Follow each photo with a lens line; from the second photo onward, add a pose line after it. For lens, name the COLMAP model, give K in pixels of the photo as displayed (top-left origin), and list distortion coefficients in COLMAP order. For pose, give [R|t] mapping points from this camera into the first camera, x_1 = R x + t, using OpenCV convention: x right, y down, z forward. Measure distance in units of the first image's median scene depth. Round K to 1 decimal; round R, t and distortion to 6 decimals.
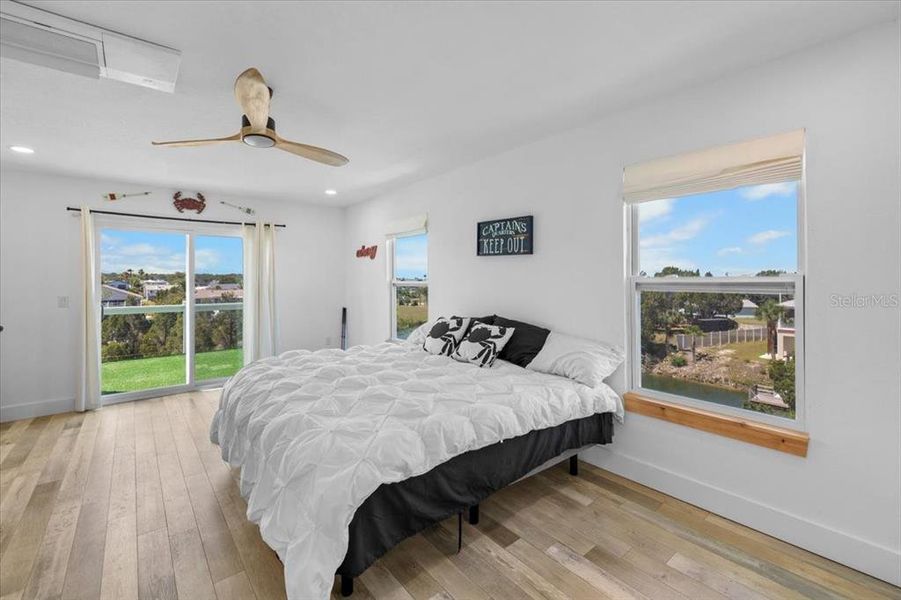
lens RADIAL K [[381.9, 0, 446.2], [0, 381.9, 301.9], [0, 0, 1]] dist [0.002713, 0.000069]
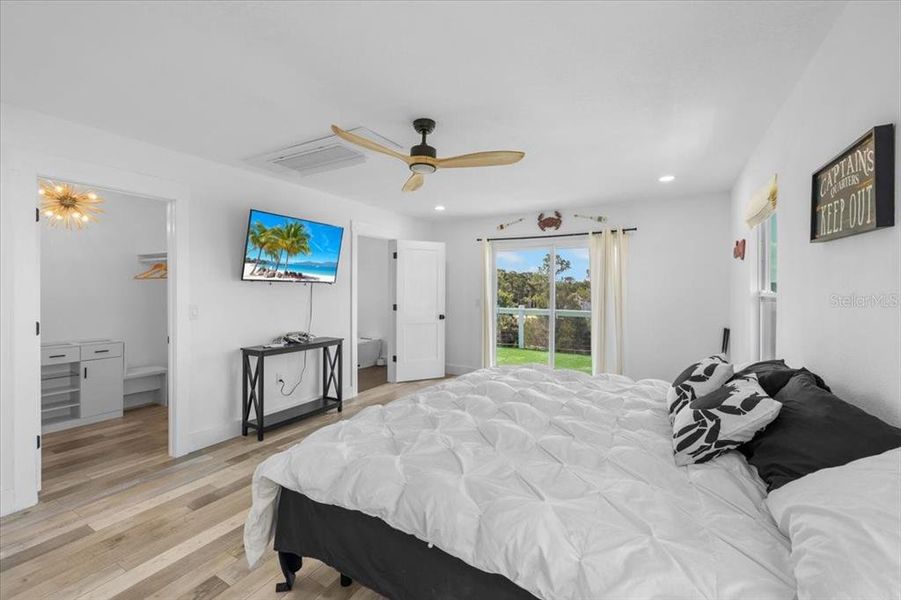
lens RADIAL K [[381.9, 0, 447.2], [0, 381.9, 301.6], [0, 0, 1]] dist [0.002713, 0.000069]
pose [[0.346271, 0.038618, -0.937339, 0.323661], [-0.061955, 0.997913, 0.018226, -0.022352], [0.936087, 0.051761, 0.347940, 0.346620]]
